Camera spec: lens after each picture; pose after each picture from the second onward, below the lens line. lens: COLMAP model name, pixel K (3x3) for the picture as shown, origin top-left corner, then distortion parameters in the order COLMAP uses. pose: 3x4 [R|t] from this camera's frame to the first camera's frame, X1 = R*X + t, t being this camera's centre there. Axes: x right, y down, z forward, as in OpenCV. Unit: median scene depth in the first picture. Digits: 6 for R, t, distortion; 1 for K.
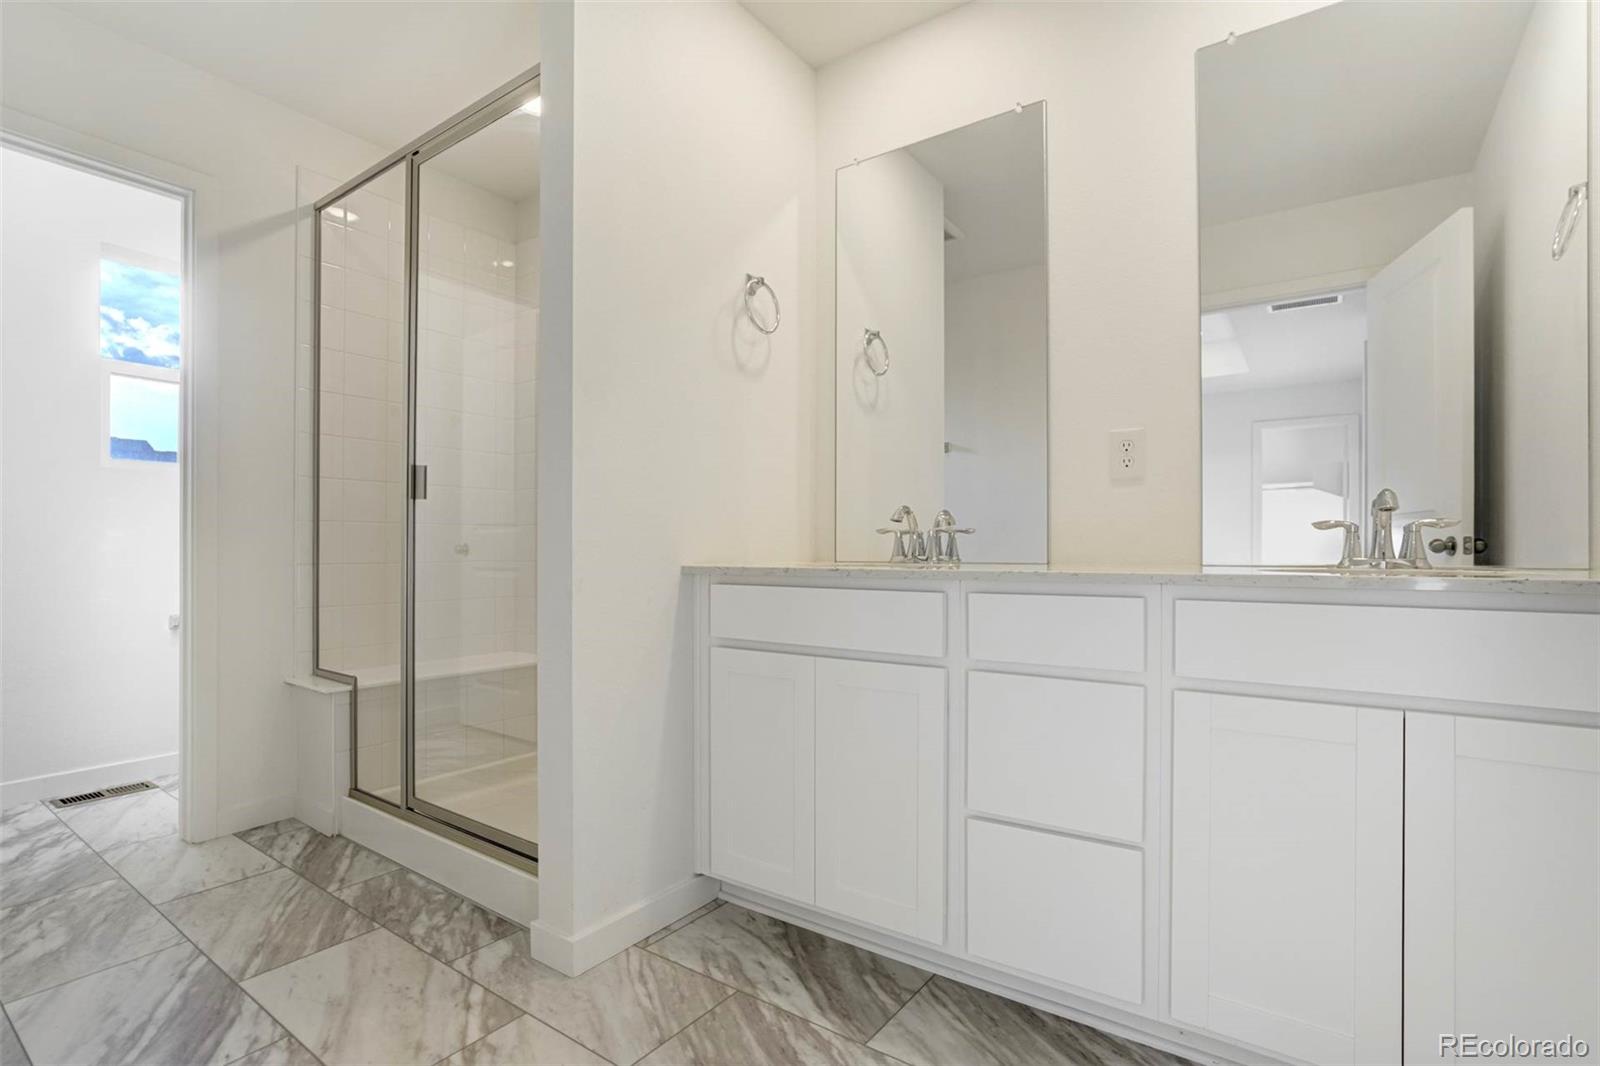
lens RADIAL K [[751.6, 0, 800.0], [0, 751.6, 533.0], [0, 0, 1]] dist [-0.000863, 0.000114]
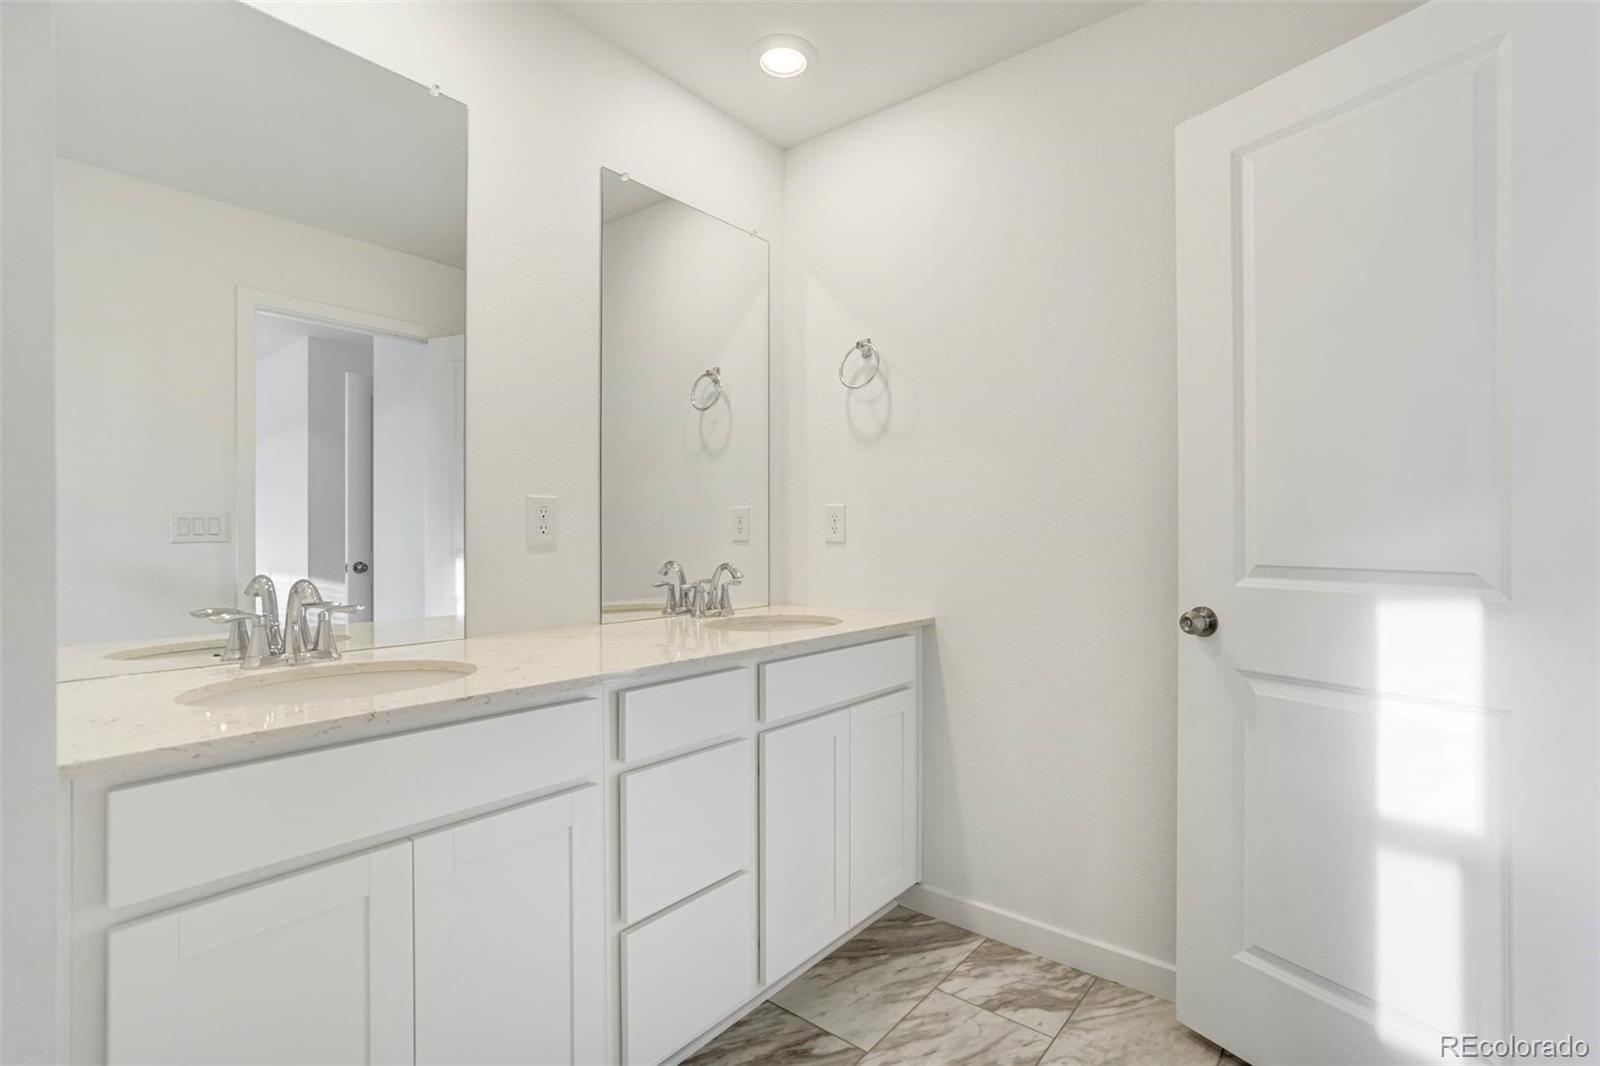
lens RADIAL K [[751.6, 0, 800.0], [0, 751.6, 533.0], [0, 0, 1]] dist [-0.000863, 0.000114]
pose [[0.074708, -0.005317, 0.997191, -1.185998], [-0.013853, 0.999884, 0.006369, -0.112383], [-0.997109, -0.014290, 0.074625, 1.037748]]
